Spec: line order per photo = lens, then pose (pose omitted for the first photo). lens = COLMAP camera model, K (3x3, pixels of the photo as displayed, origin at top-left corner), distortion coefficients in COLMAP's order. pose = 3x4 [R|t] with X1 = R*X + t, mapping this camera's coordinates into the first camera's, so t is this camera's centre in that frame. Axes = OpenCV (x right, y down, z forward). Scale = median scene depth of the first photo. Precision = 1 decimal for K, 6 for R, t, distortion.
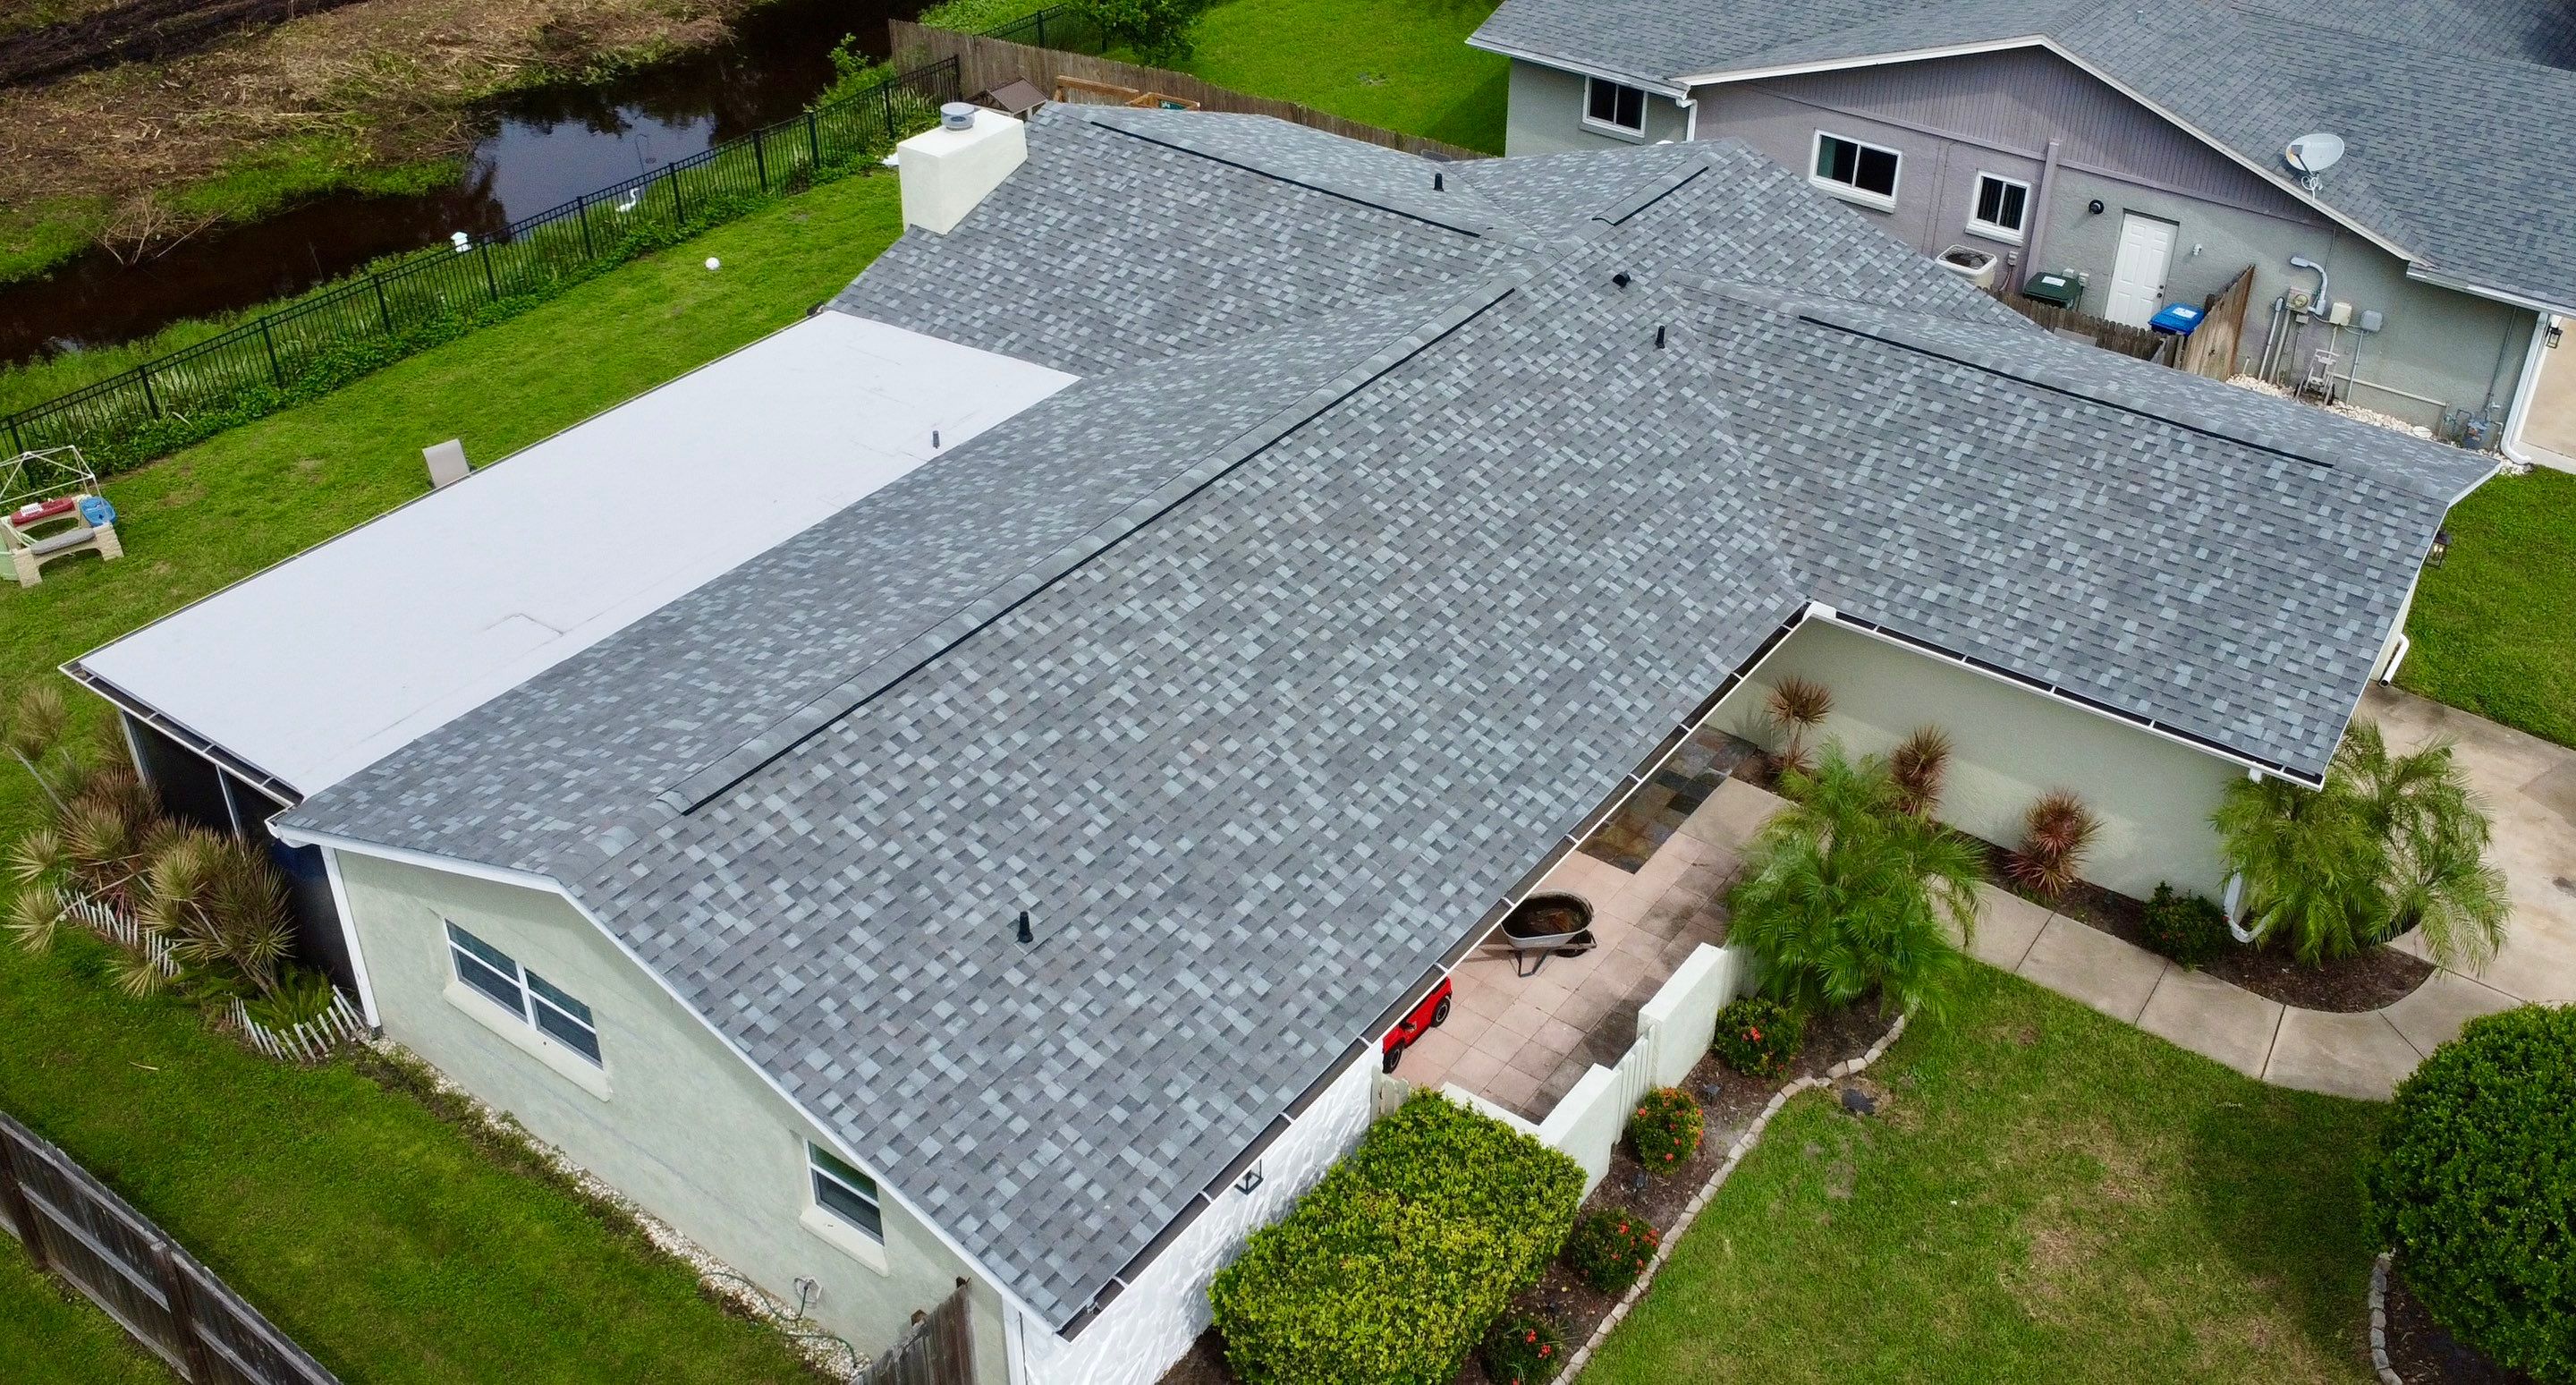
lens RADIAL K [[2319.1, 0, 1362.8], [0, 2319.1, 566.1], [0, 0, 1]] dist [-0.024474, 0.006058]
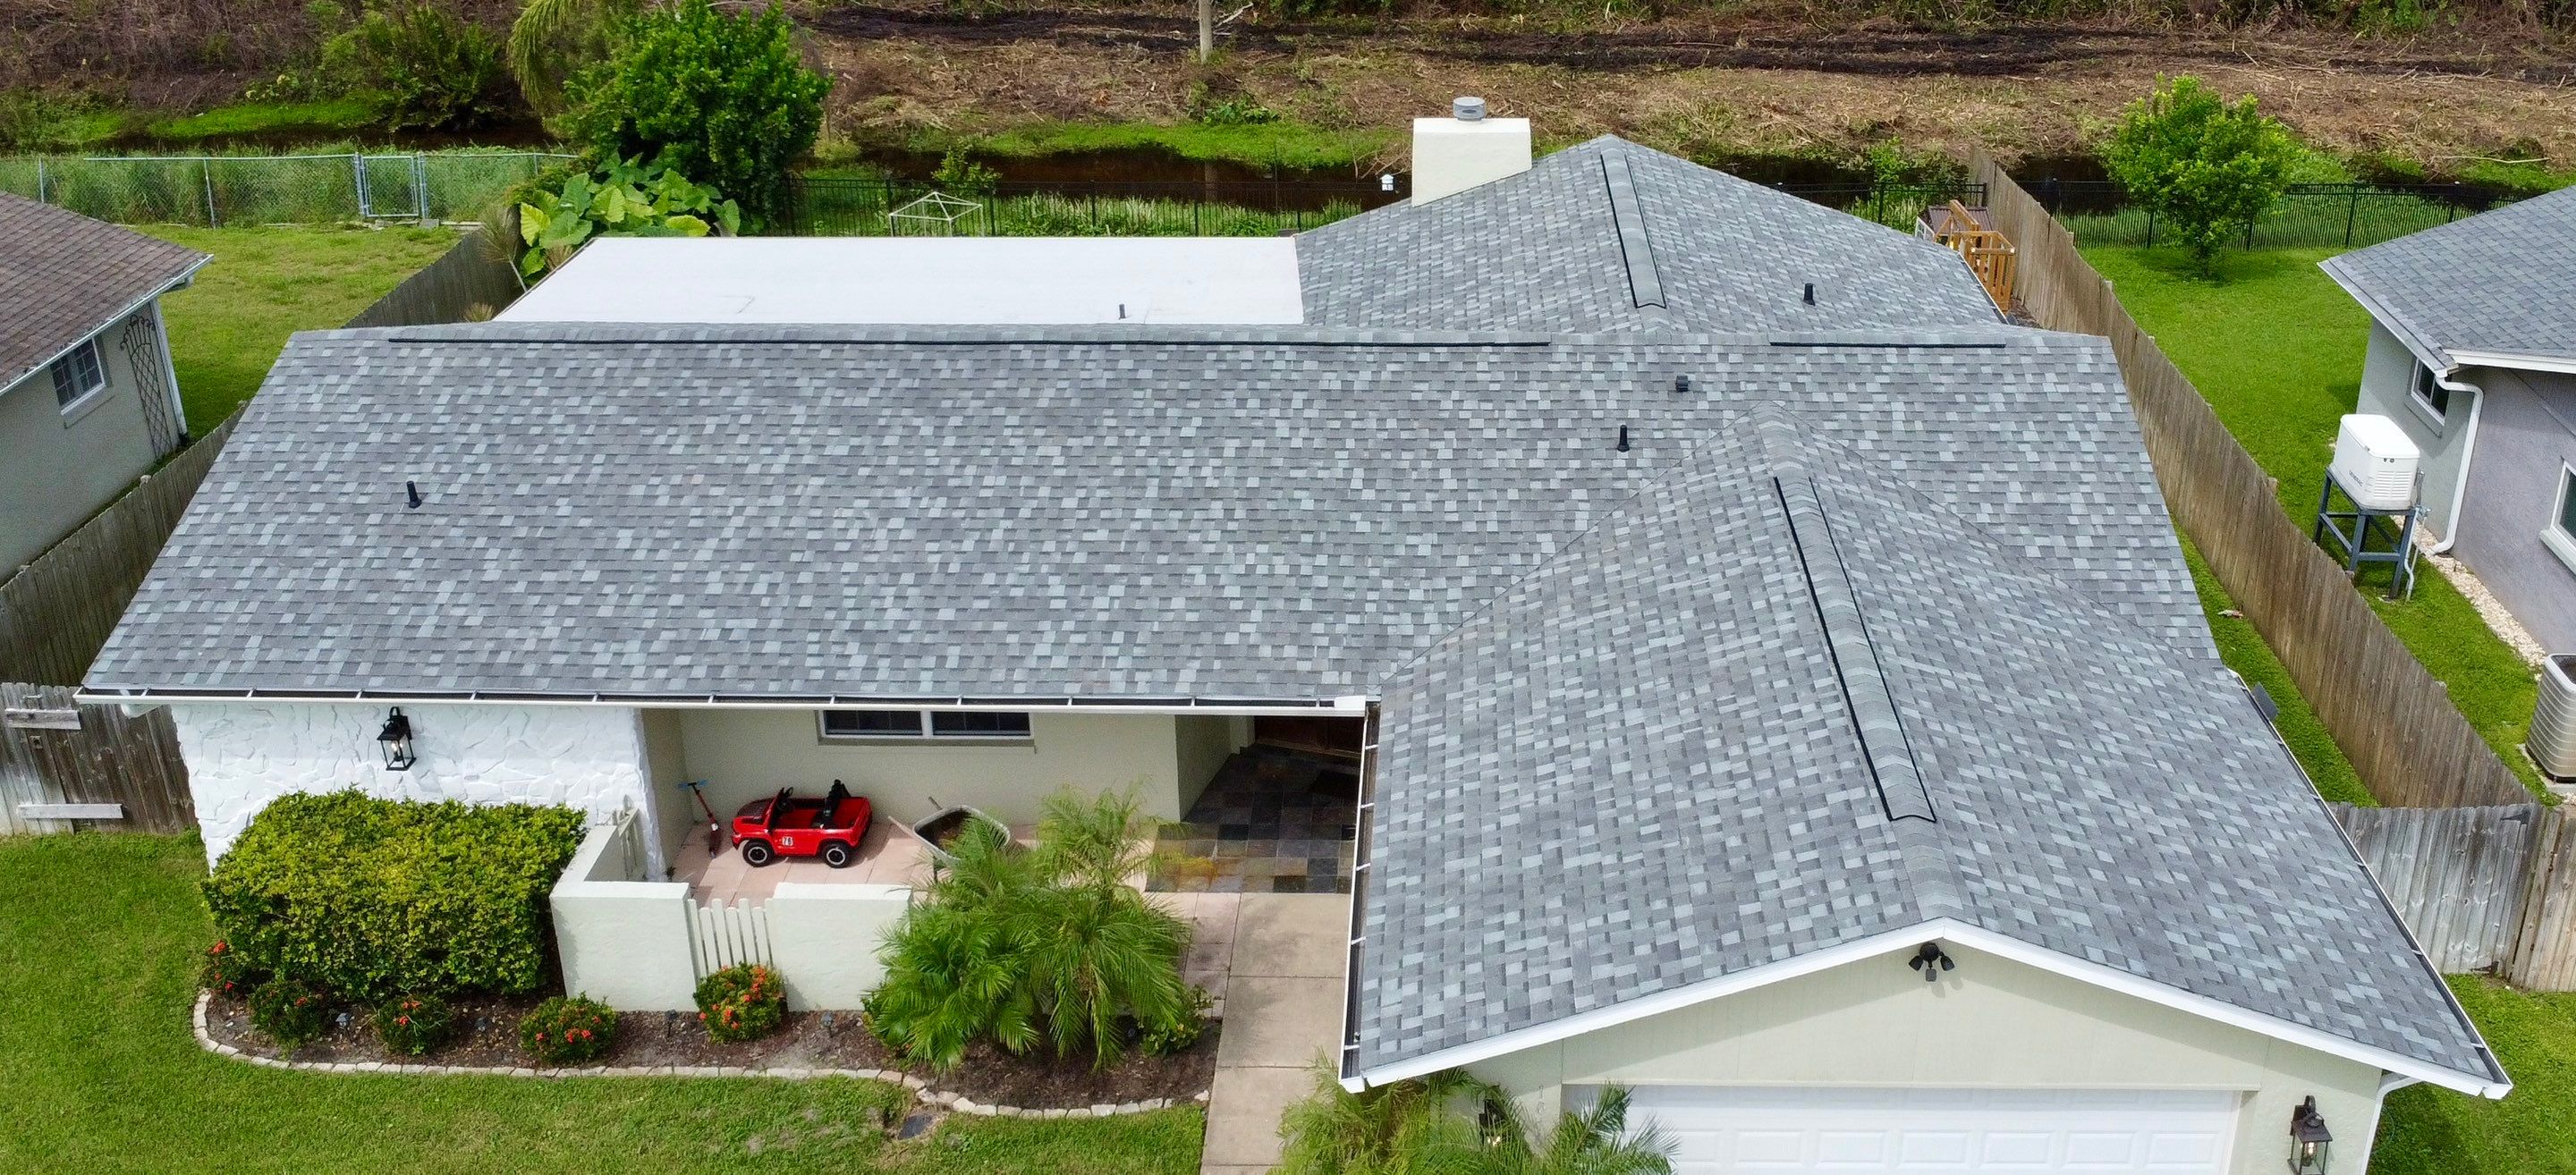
lens RADIAL K [[2273.7, 0, 1402.9], [0, 2273.7, 475.3], [0, 0, 1]] dist [-0.016705, -0.030034]
pose [[0.558358, 0.310221, -0.769415, 0.840546], [-0.420990, 0.905117, 0.059426, -0.116463], [0.714845, 0.290735, 0.635979, 0.465756]]
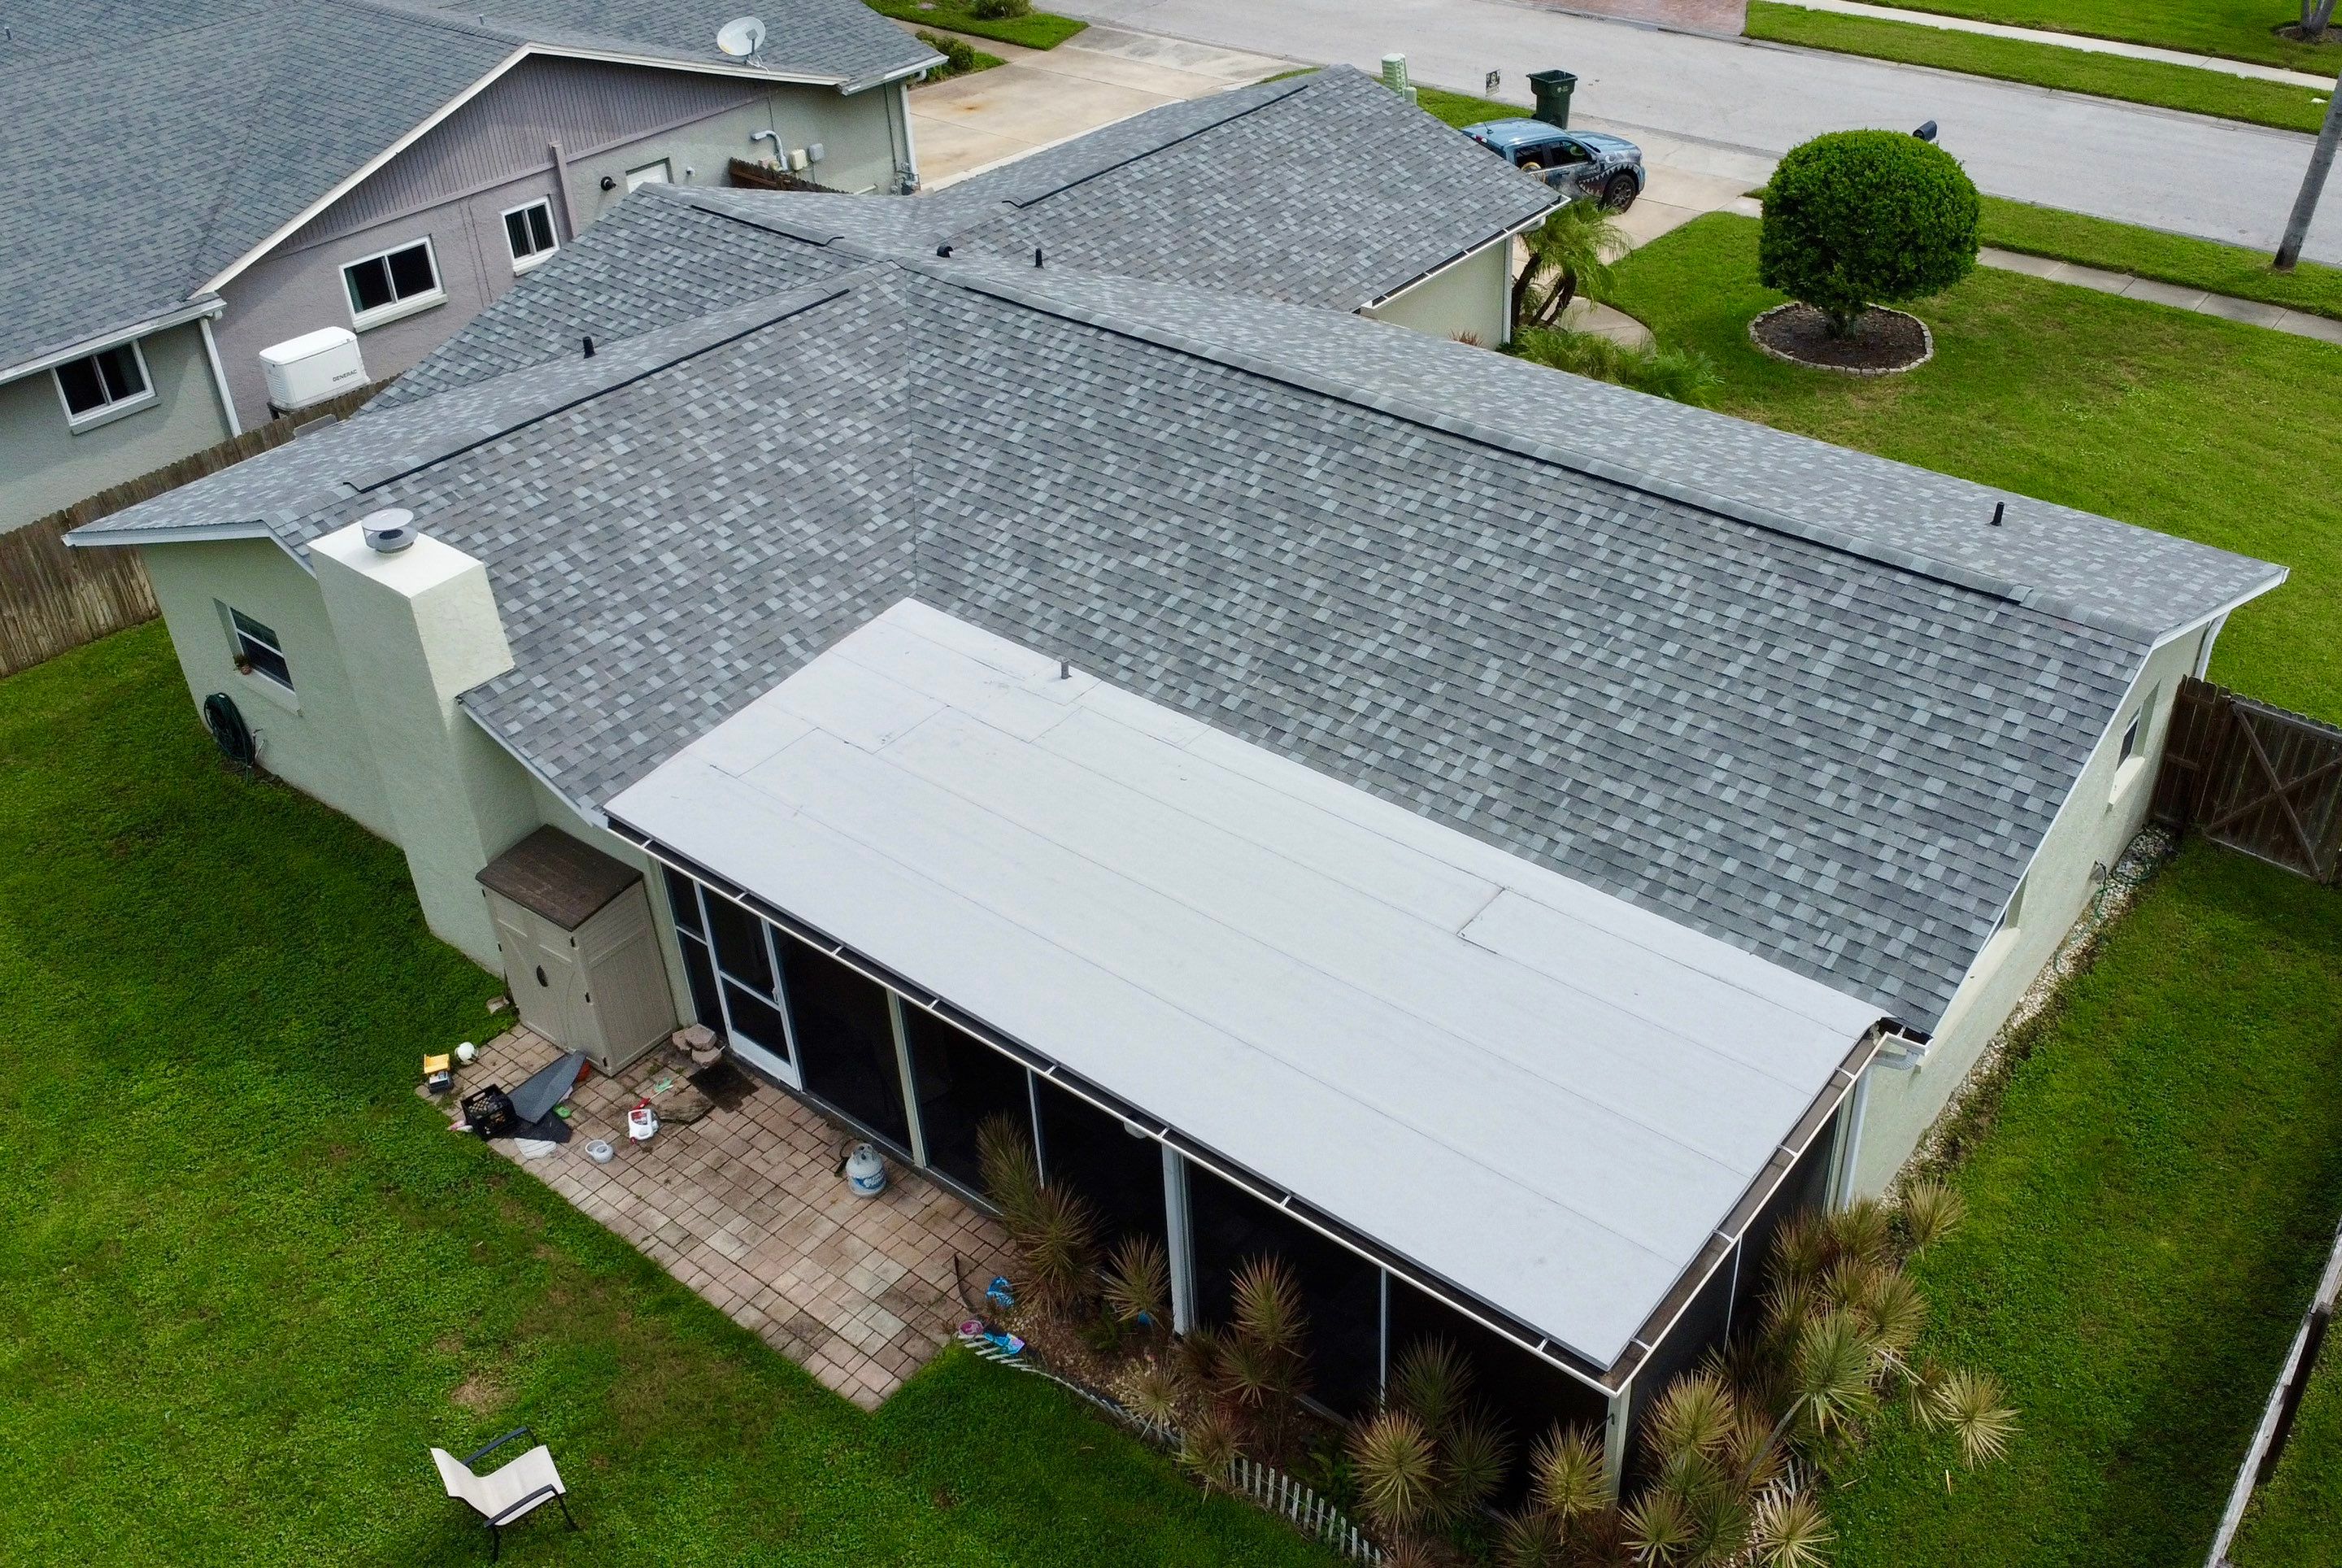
lens RADIAL K [[2105.4, 0, 1325.1], [0, 2105.4, 750.0], [0, 0, 1]] dist [-0.019907, -0.008790]
pose [[0.029970, -0.575700, 0.817112, -0.887554], [0.533645, 0.700441, 0.473926, -0.372321], [-0.845177, 0.421845, 0.328211, 0.764180]]
